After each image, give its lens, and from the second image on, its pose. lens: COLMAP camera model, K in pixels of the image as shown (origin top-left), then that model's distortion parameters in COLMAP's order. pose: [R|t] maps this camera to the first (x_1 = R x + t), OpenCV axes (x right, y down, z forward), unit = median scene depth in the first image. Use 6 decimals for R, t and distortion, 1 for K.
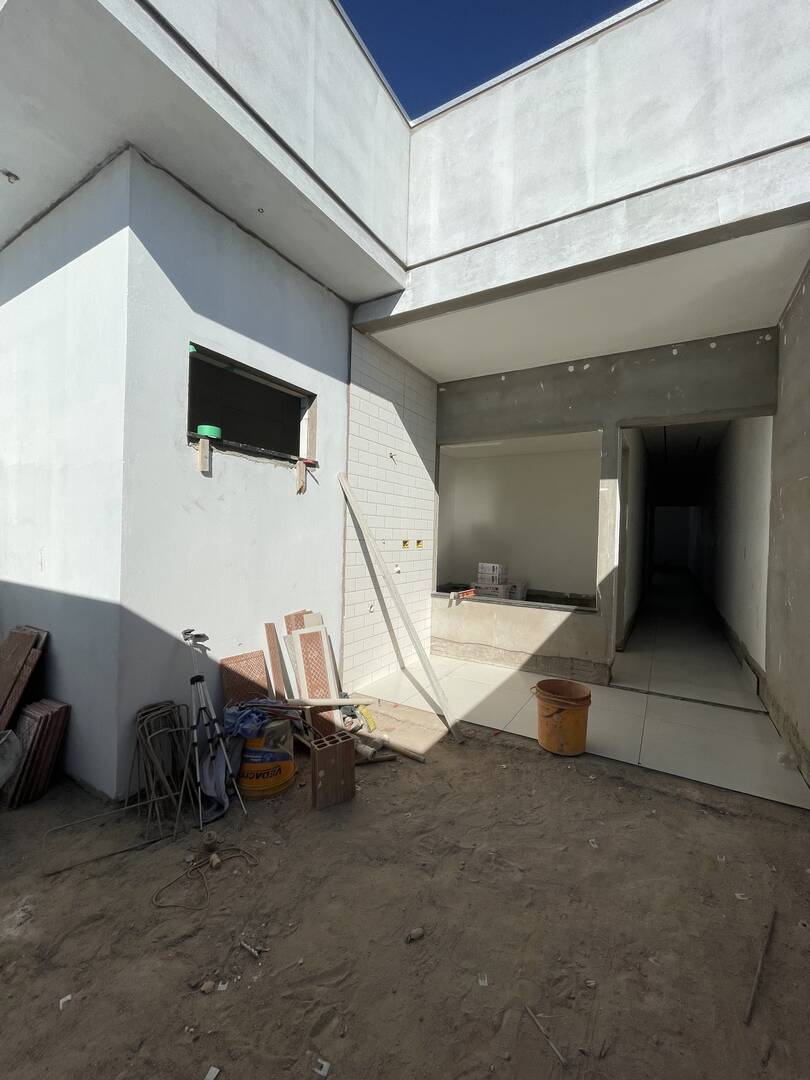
lens RADIAL K [[438.0, 0, 410.1], [0, 438.0, 538.6], [0, 0, 1]] dist [0.001338, 0.000893]
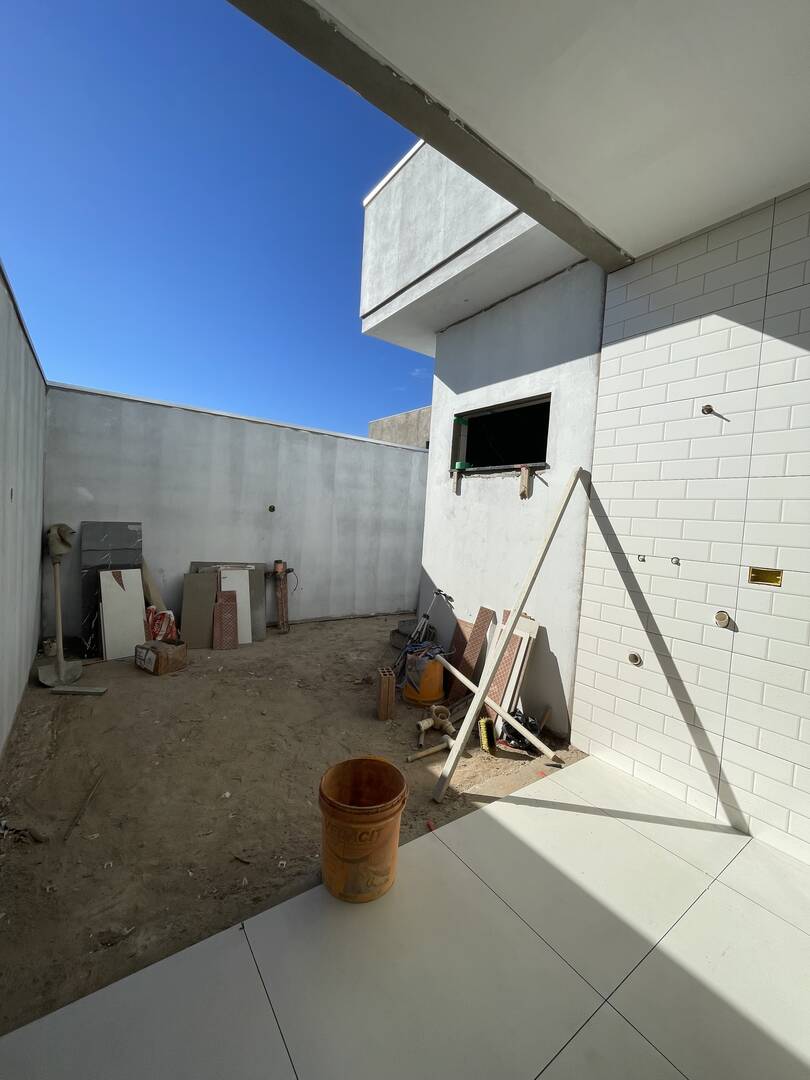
lens RADIAL K [[438.0, 0, 409.4], [0, 438.0, 540.7], [0, 0, 1]] dist [0.001338, 0.000893]
pose [[-0.391627, -0.005099, -0.920110, 0.869448], [-0.083477, 0.996058, 0.030011, -0.012096], [0.916329, 0.088561, -0.390509, 1.245718]]
